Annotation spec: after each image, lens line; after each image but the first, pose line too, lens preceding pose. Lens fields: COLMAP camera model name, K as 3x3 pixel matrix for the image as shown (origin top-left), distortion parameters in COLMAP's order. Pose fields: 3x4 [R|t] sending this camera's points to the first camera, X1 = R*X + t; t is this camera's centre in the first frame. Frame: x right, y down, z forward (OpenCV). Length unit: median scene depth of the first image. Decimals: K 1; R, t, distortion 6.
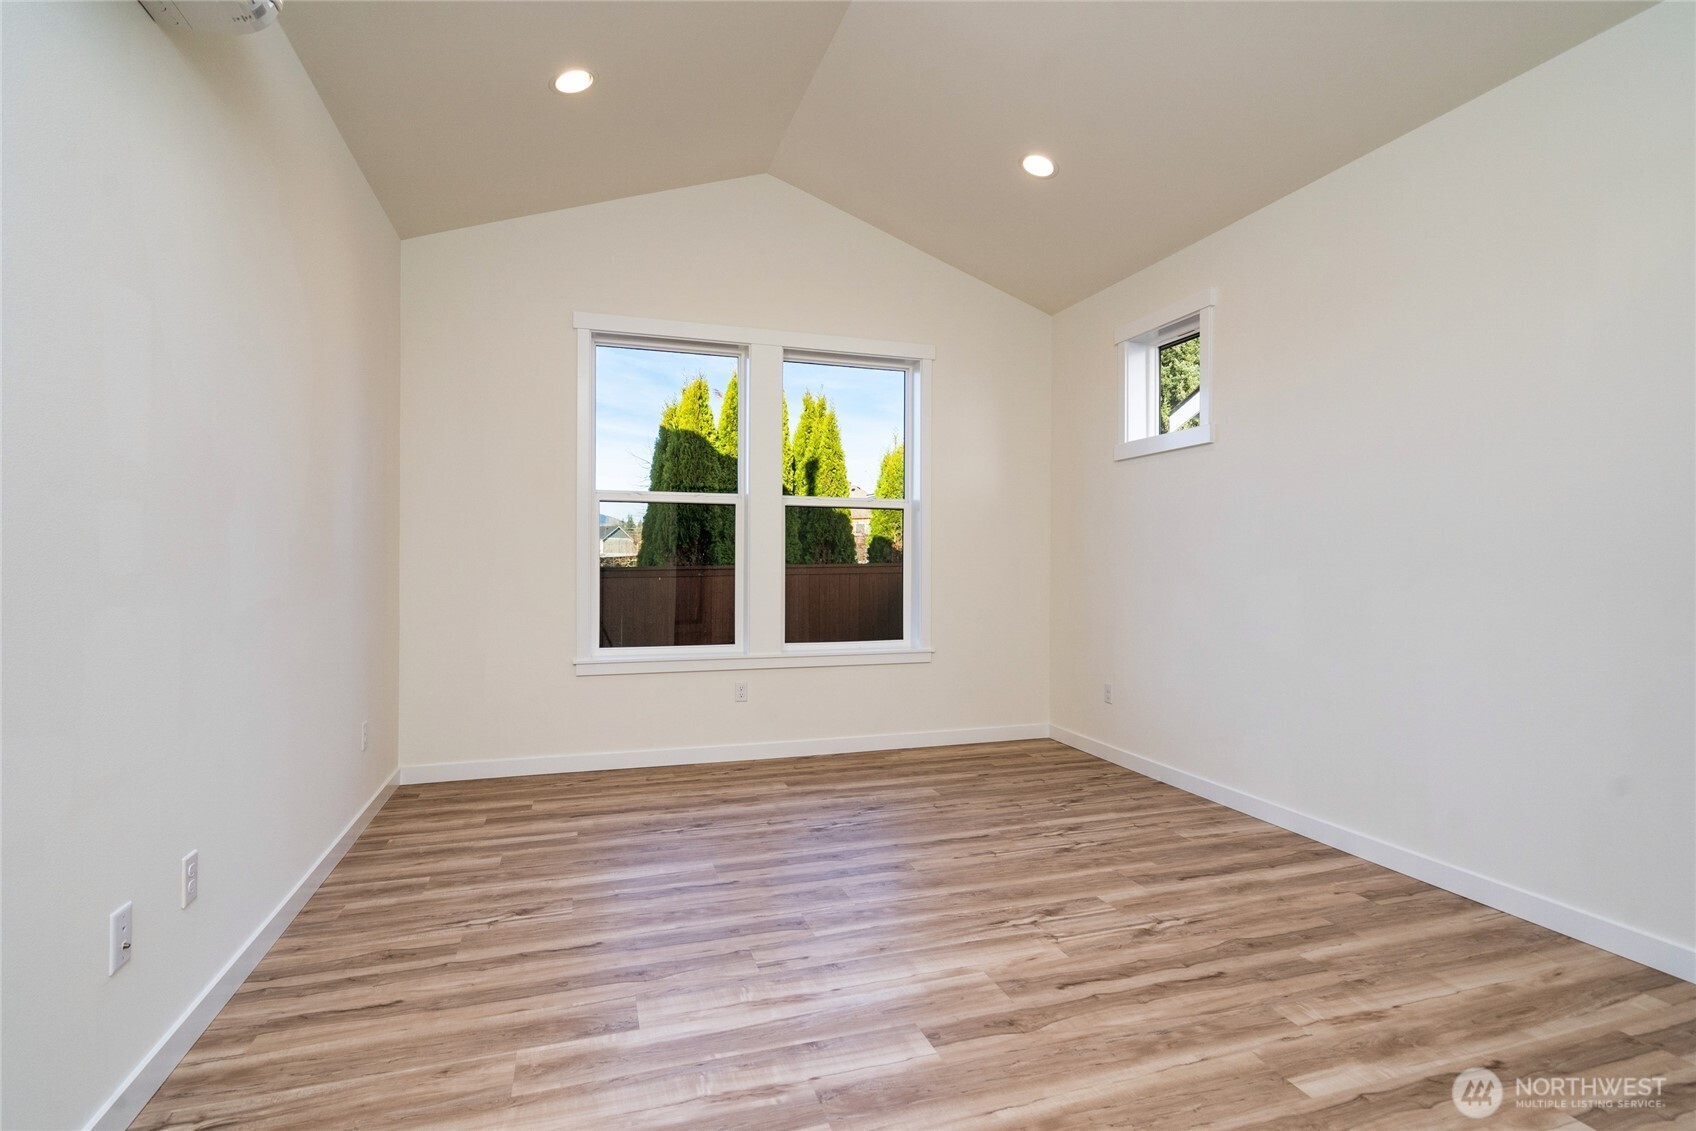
lens RADIAL K [[813.6, 0, 848.0], [0, 813.6, 565.5], [0, 0, 1]] dist [0.000889, 0.000120]
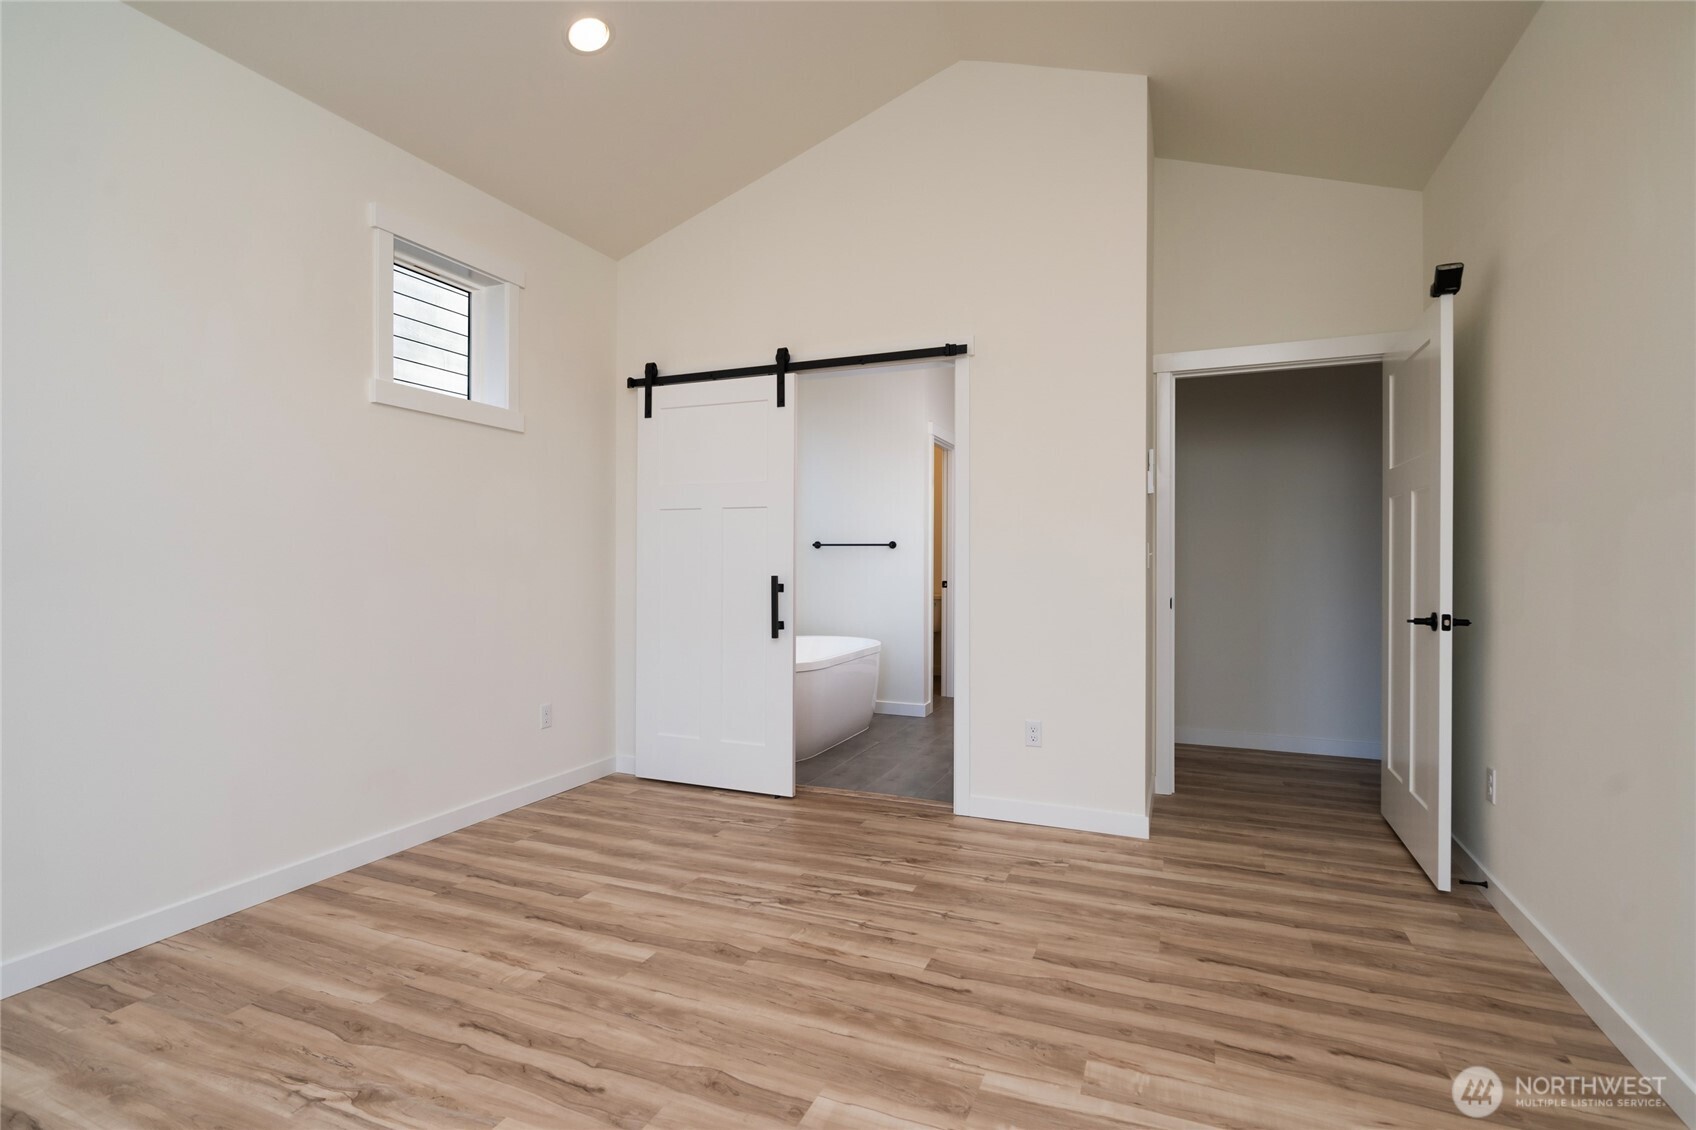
lens RADIAL K [[813.6, 0, 848.0], [0, 813.6, 565.0], [0, 0, 1]] dist [0.000889, 0.000120]
pose [[-0.758227, -0.008373, 0.651937, -0.434853], [-0.003628, 0.999956, 0.008623, -0.002710], [-0.651980, 0.004173, -0.758224, 1.435275]]
